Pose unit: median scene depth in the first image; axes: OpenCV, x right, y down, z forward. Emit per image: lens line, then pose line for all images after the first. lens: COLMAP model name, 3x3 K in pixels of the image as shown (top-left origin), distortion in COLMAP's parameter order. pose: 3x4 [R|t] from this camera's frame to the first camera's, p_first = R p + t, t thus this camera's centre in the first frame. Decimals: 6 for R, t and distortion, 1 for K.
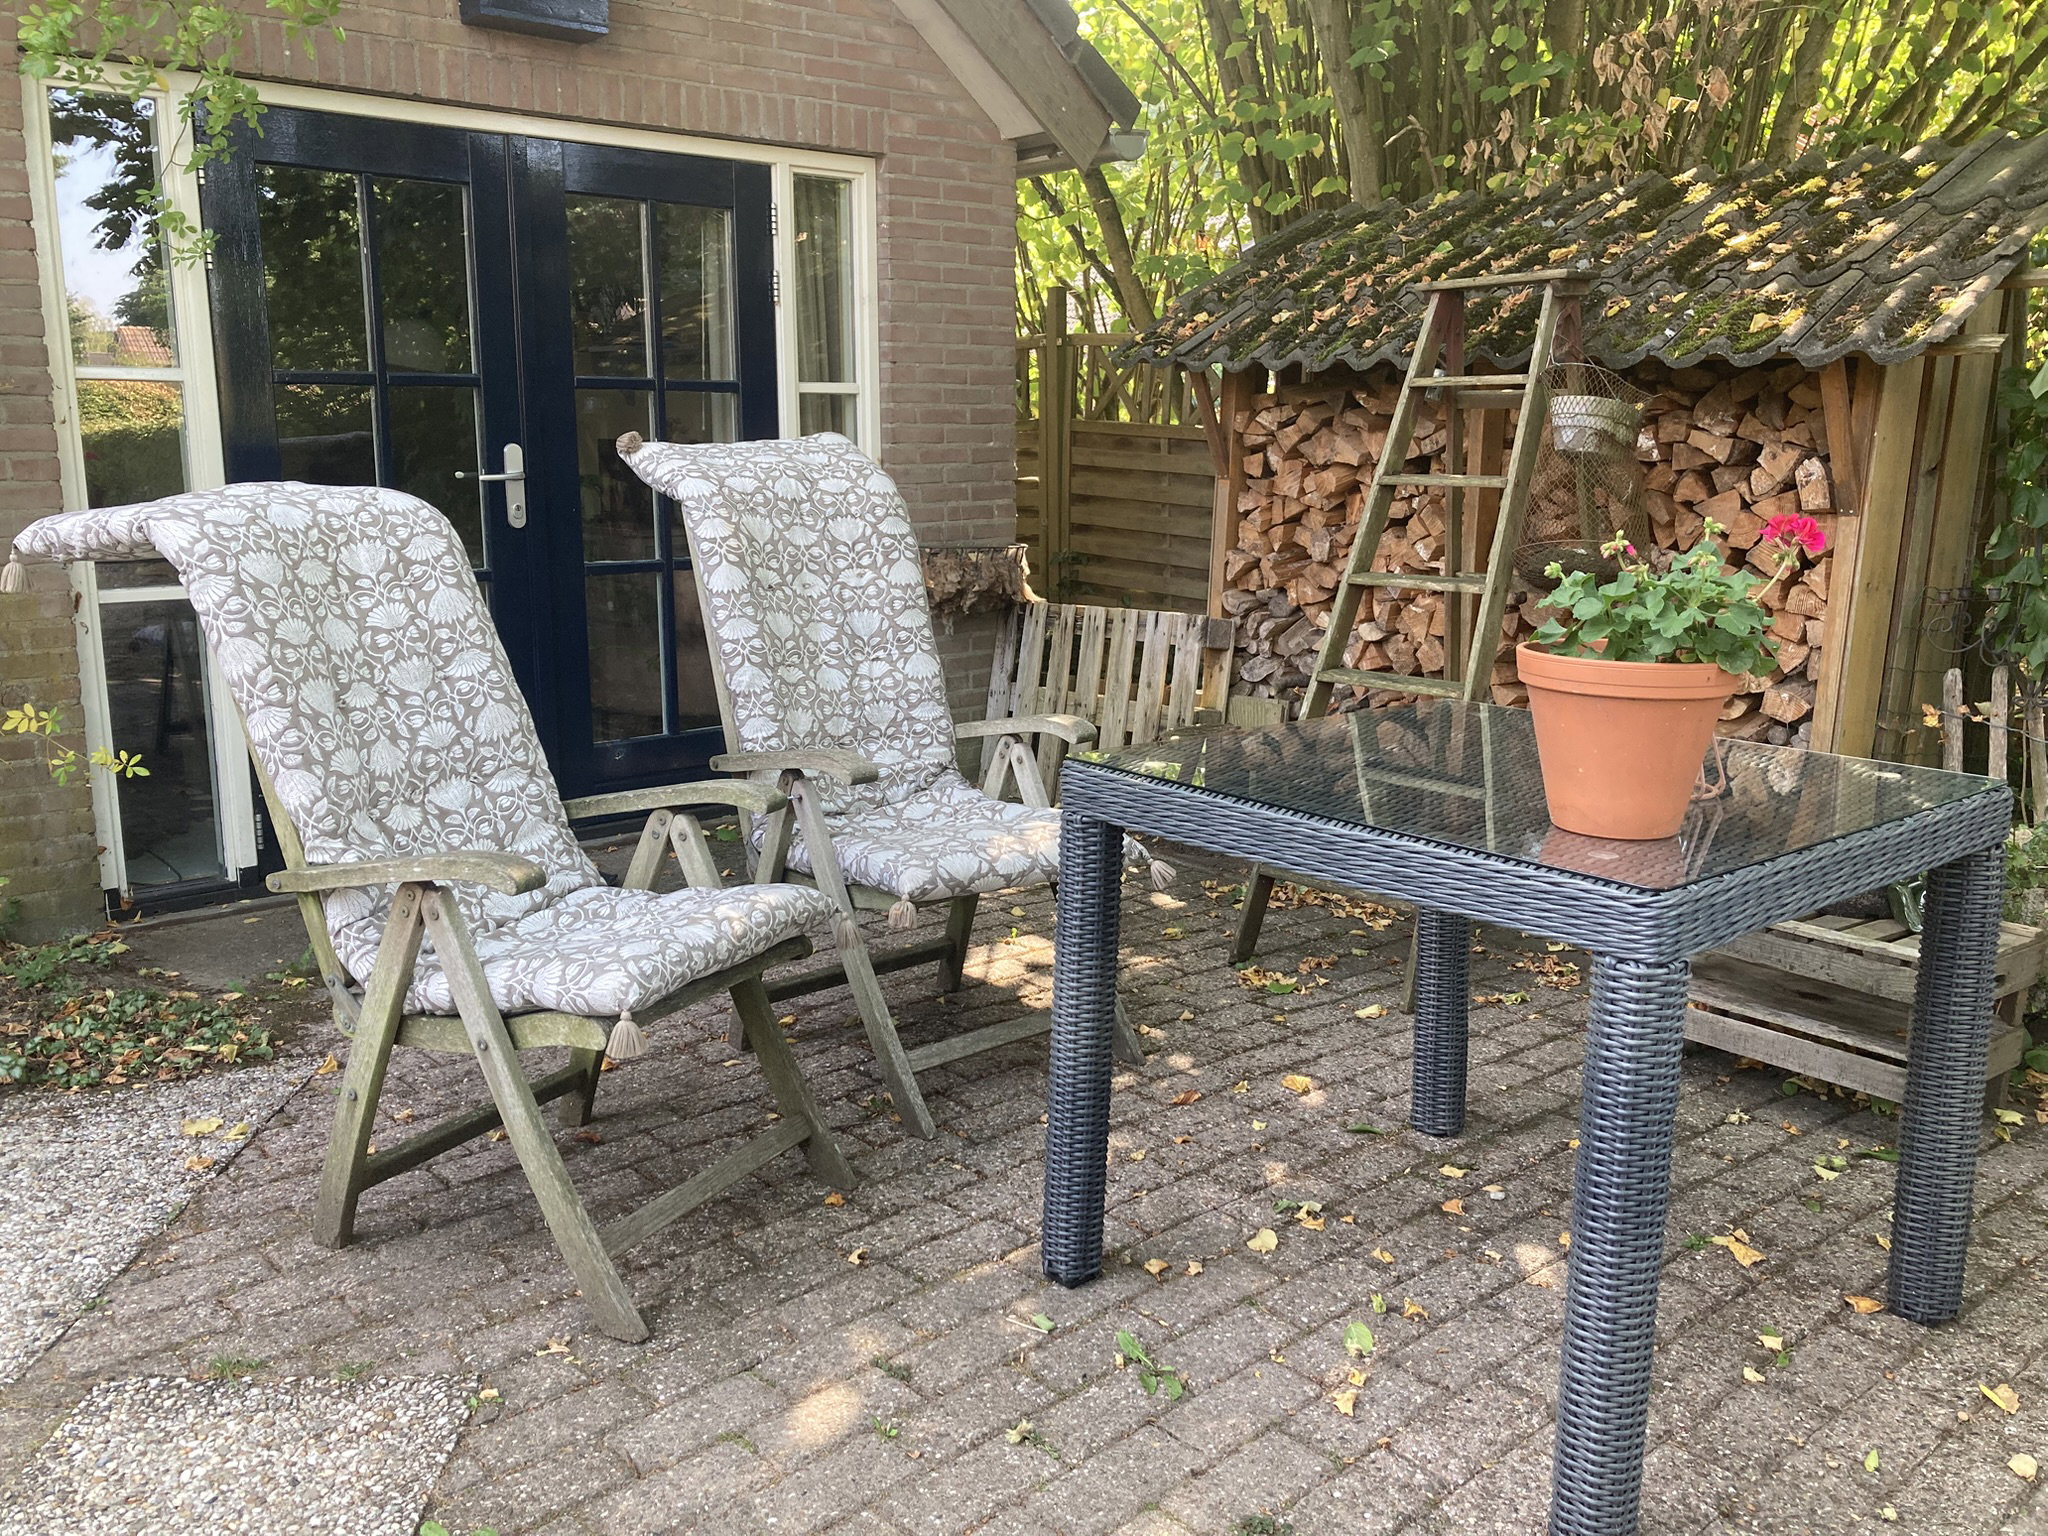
lens RADIAL K [[1660.1, 0, 974.7], [0, 1660.1, 766.4], [0, 0, 1]] dist [0.006577, -0.009016]
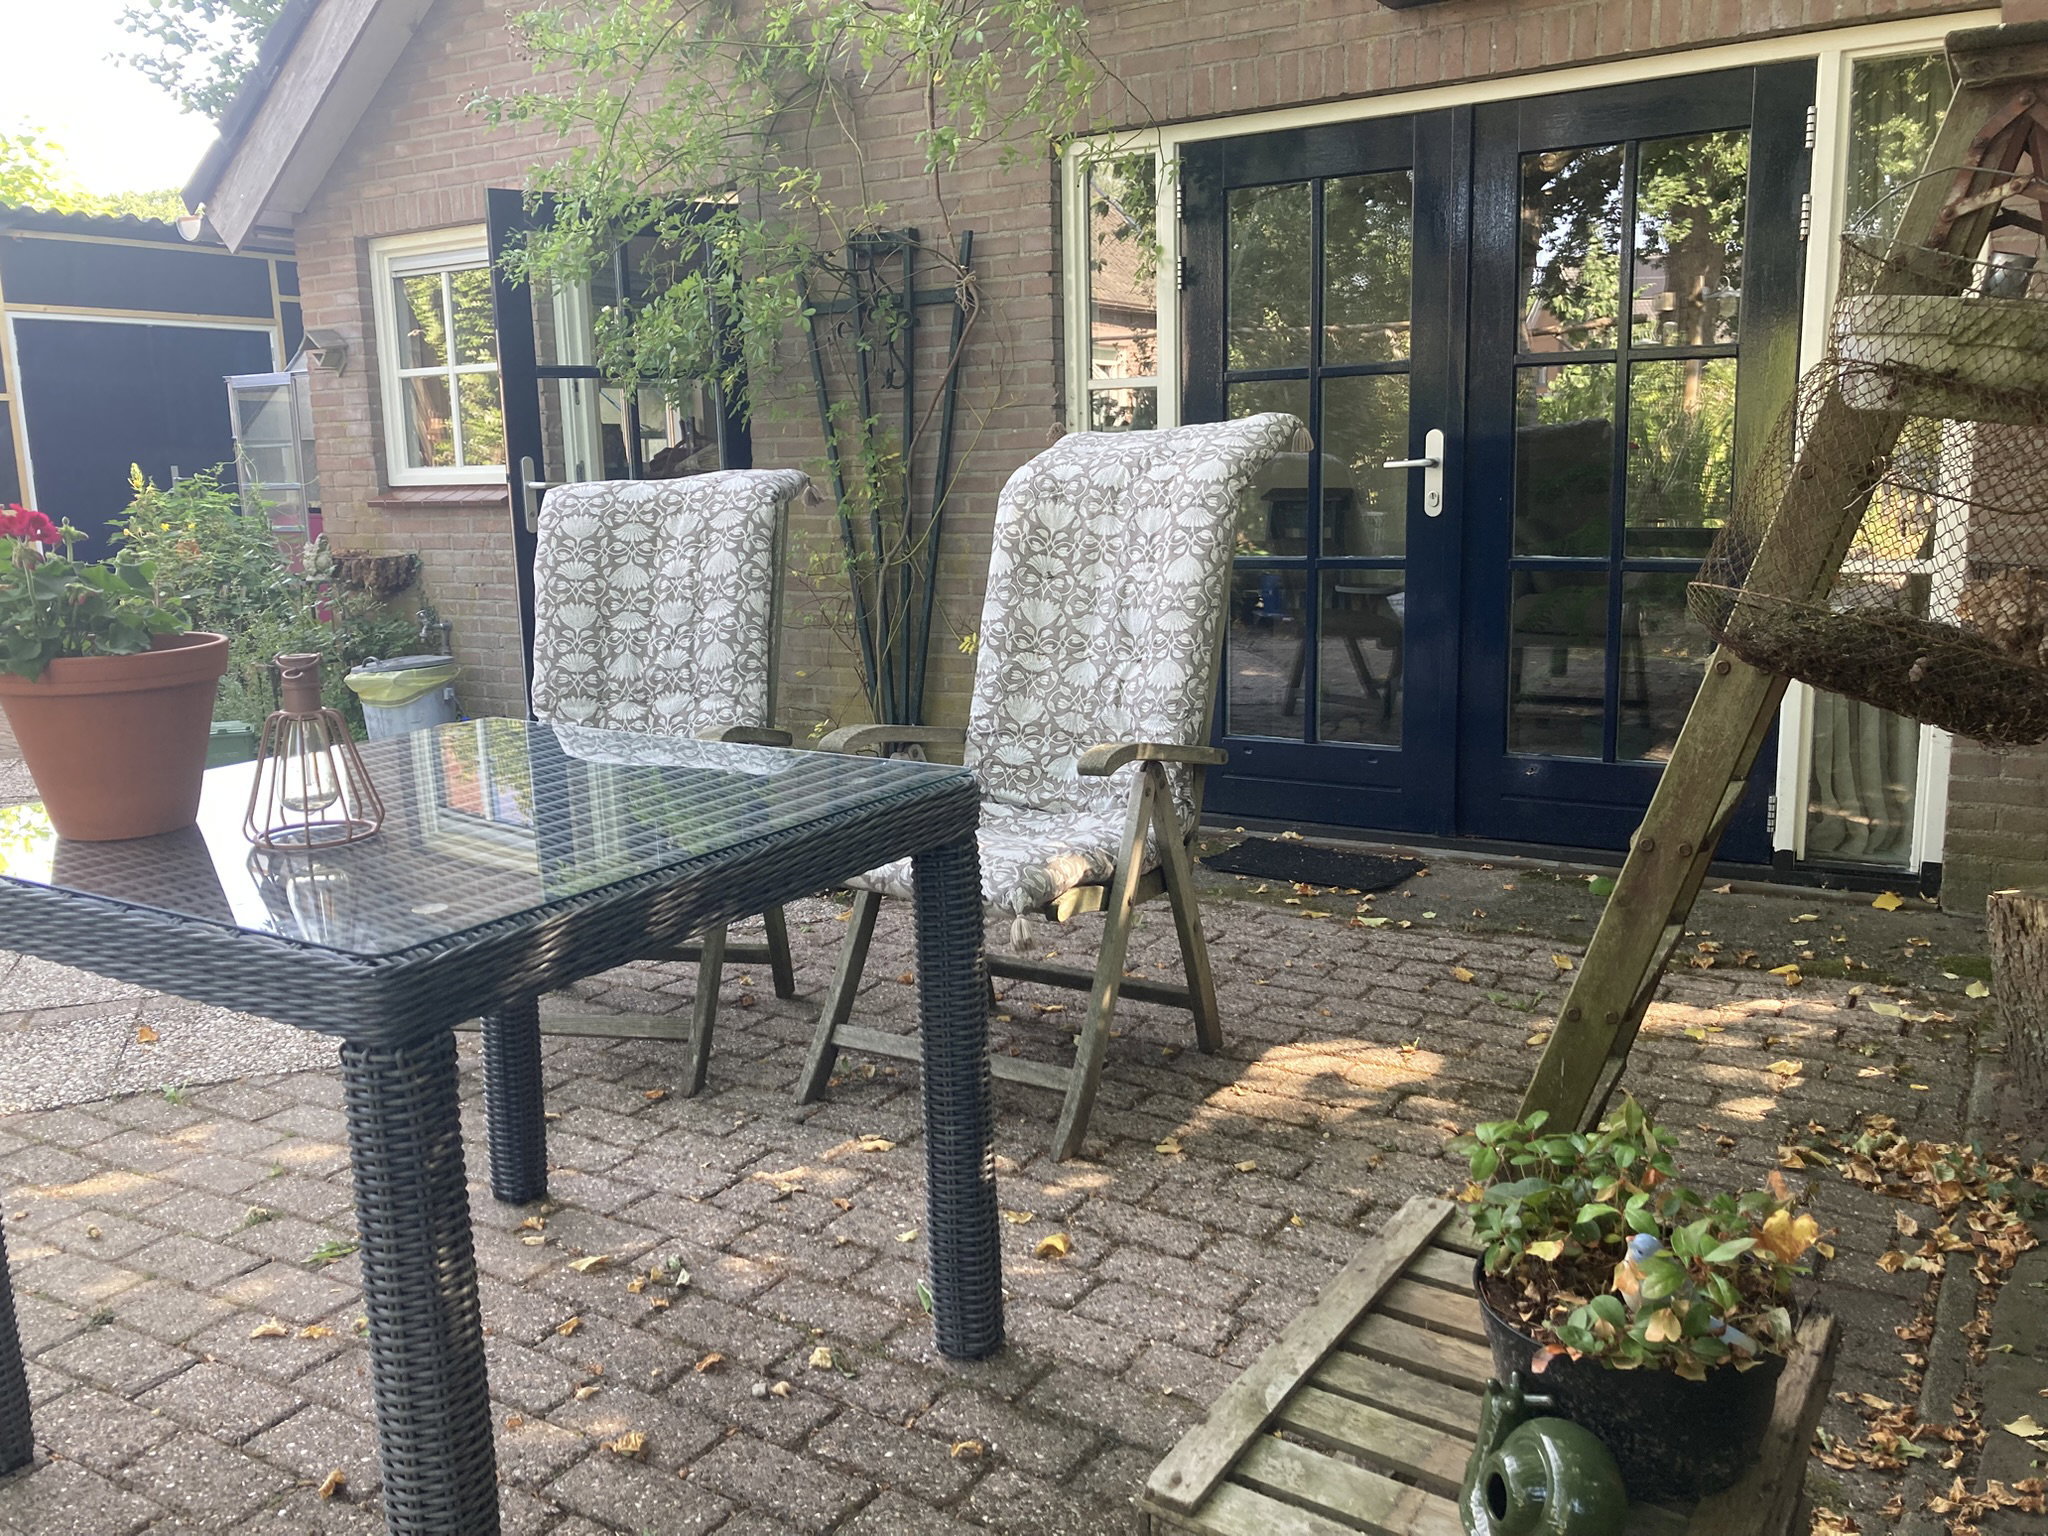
lens RADIAL K [[1681.7, 0, 1011.0], [0, 1681.7, 761.1], [0, 0, 1]] dist [-0.004413, -0.001103]
pose [[0.302032, 0.164245, -0.939042, 0.807476], [-0.159480, 0.979870, 0.120091, -0.111154], [0.939863, 0.113487, 0.322146, 0.637877]]
